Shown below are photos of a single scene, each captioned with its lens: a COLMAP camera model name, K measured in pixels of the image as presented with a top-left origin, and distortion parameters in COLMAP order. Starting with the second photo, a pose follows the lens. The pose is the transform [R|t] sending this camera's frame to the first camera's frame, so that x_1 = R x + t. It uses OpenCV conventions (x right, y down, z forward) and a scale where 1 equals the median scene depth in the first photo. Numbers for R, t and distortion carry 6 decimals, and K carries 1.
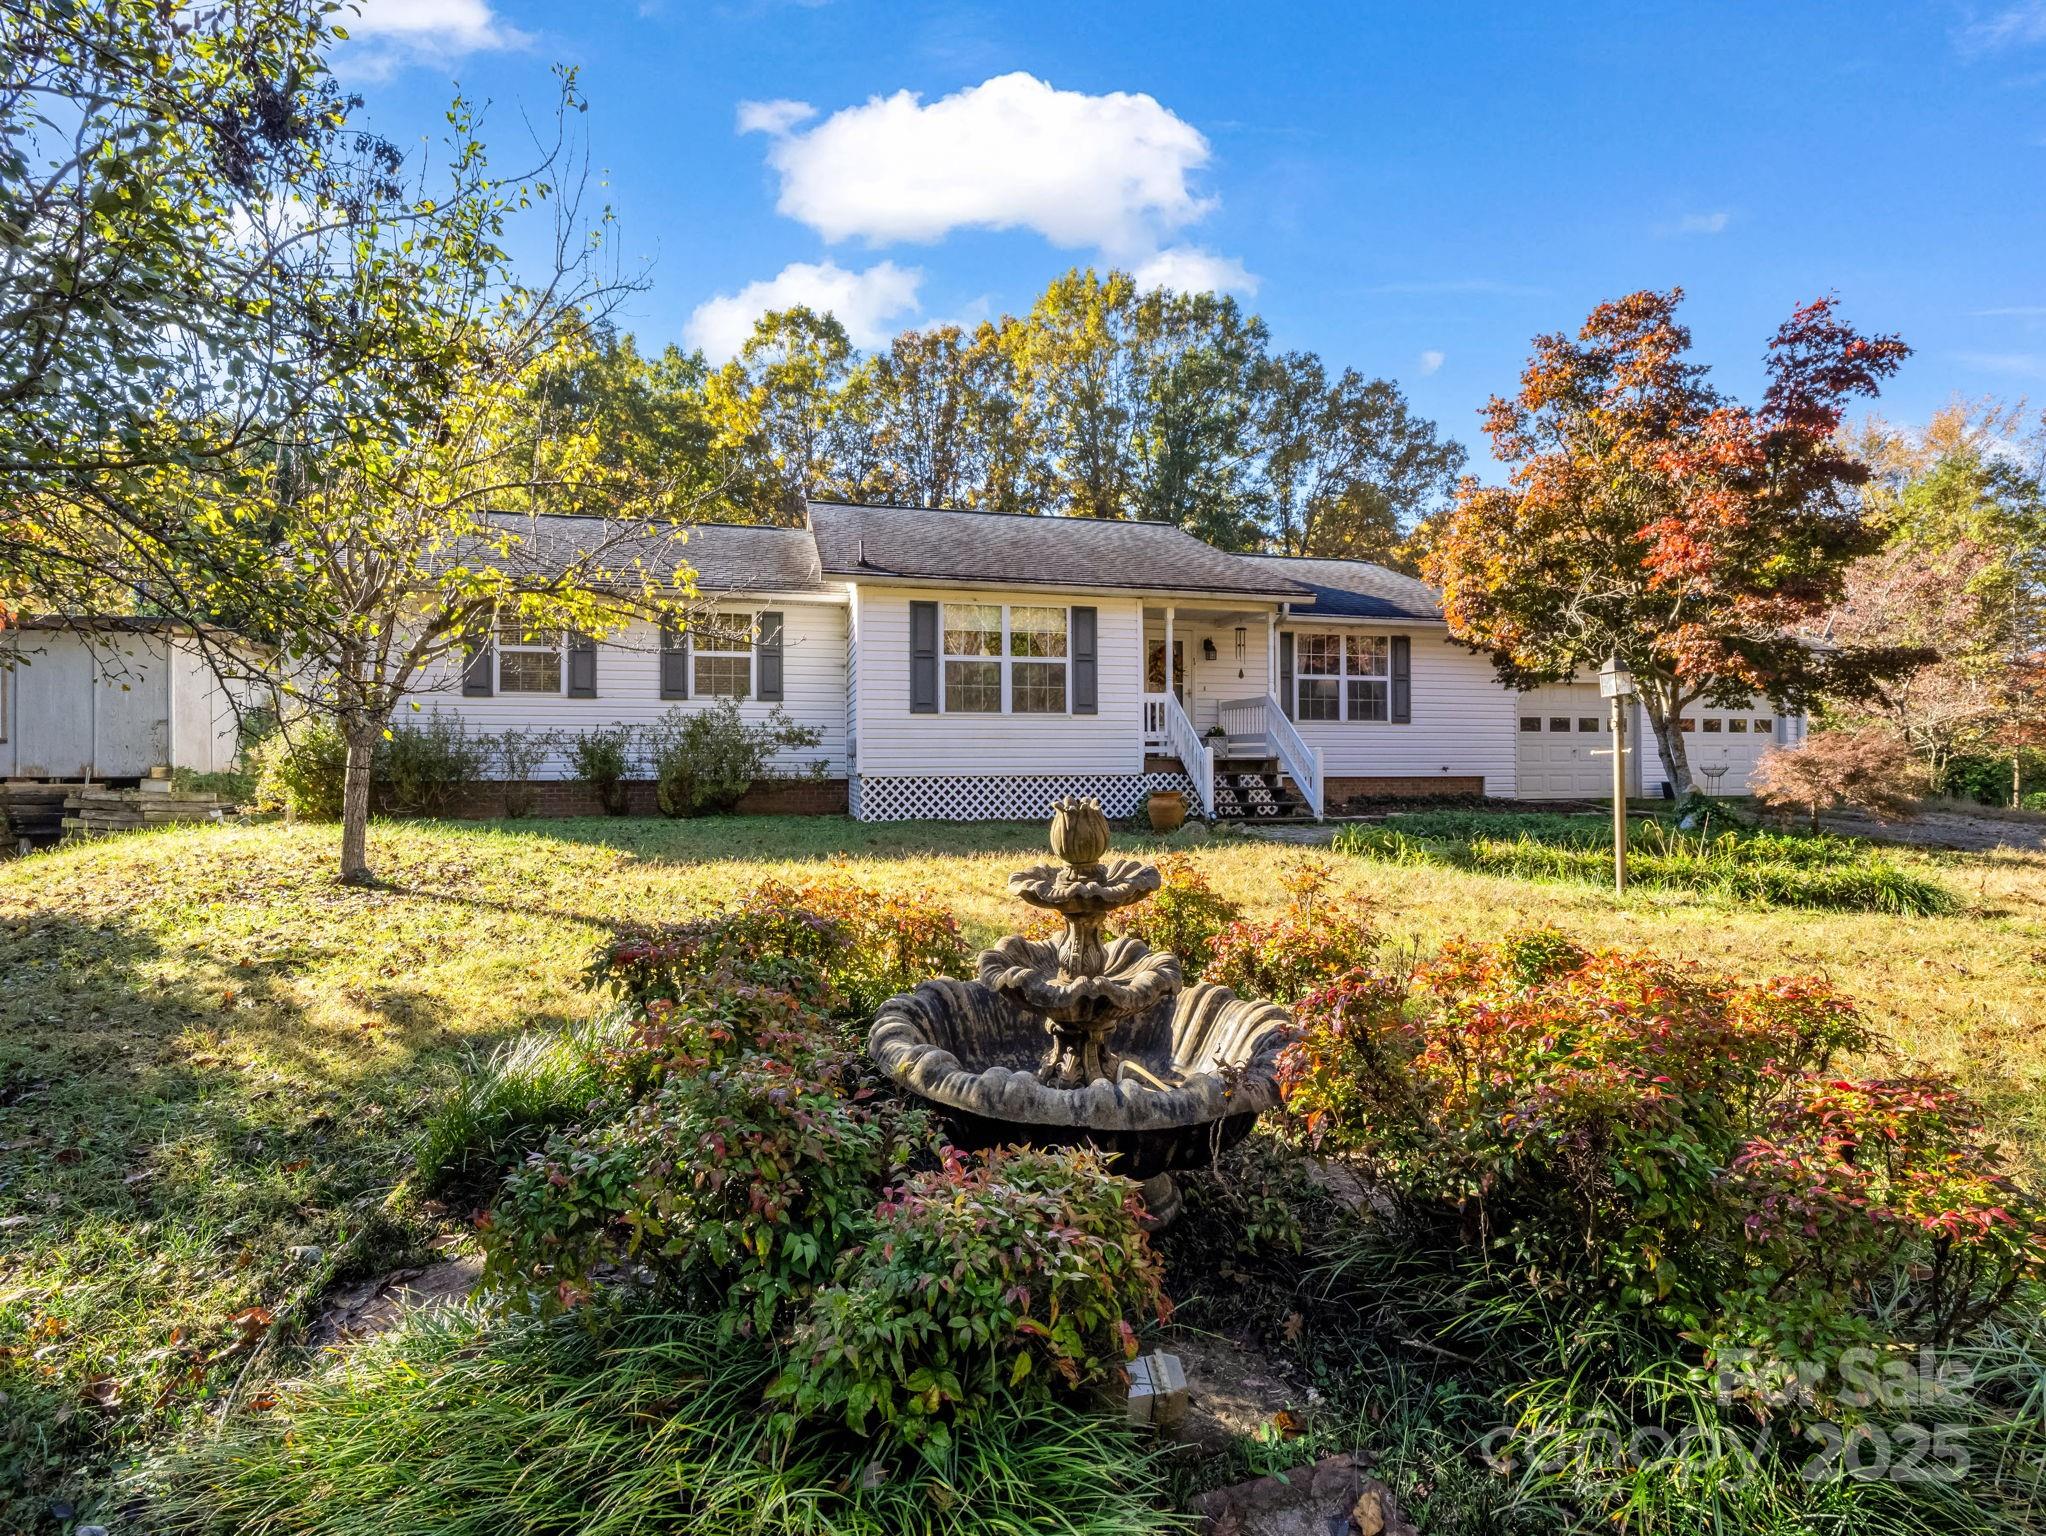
lens RADIAL K [[1016.6, 0, 1016.8], [0, 1016.6, 768.2], [0, 0, 1]] dist [-0.003740, -0.001194]
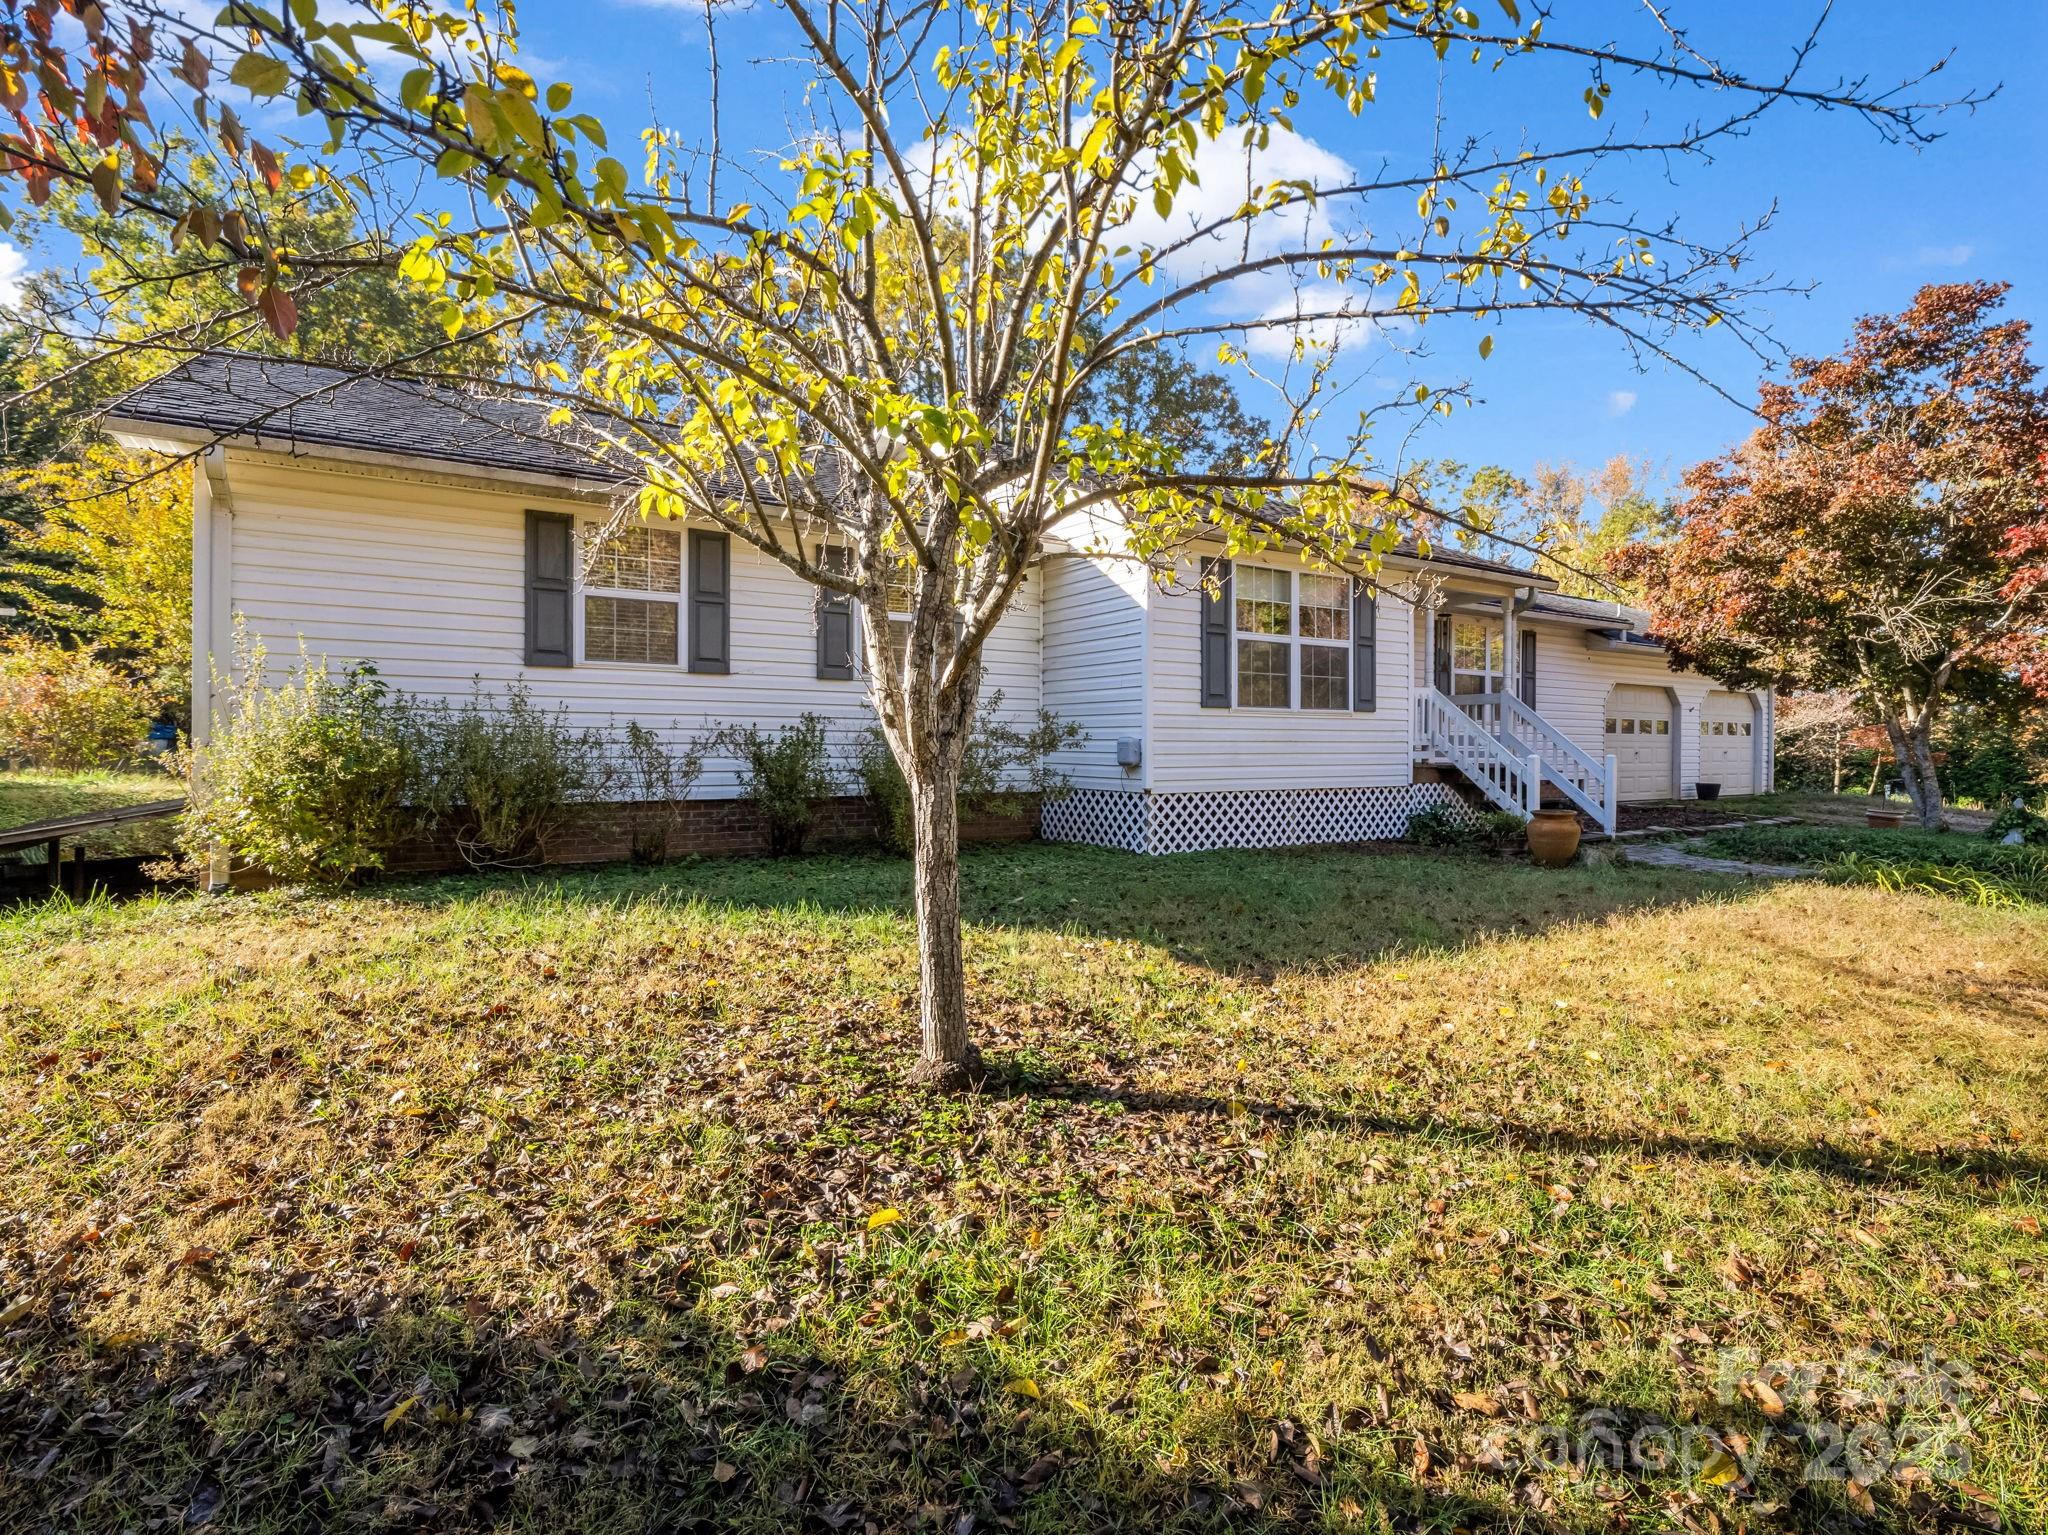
lens RADIAL K [[1017.6, 0, 1024.9], [0, 1017.6, 761.3], [0, 0, 1]] dist [-0.003740, -0.001194]
pose [[0.948062, 0.001323, 0.318084, -0.461864], [-0.004501, 0.999947, 0.009257, -0.020815], [-0.318055, -0.010208, 0.948017, 0.329534]]
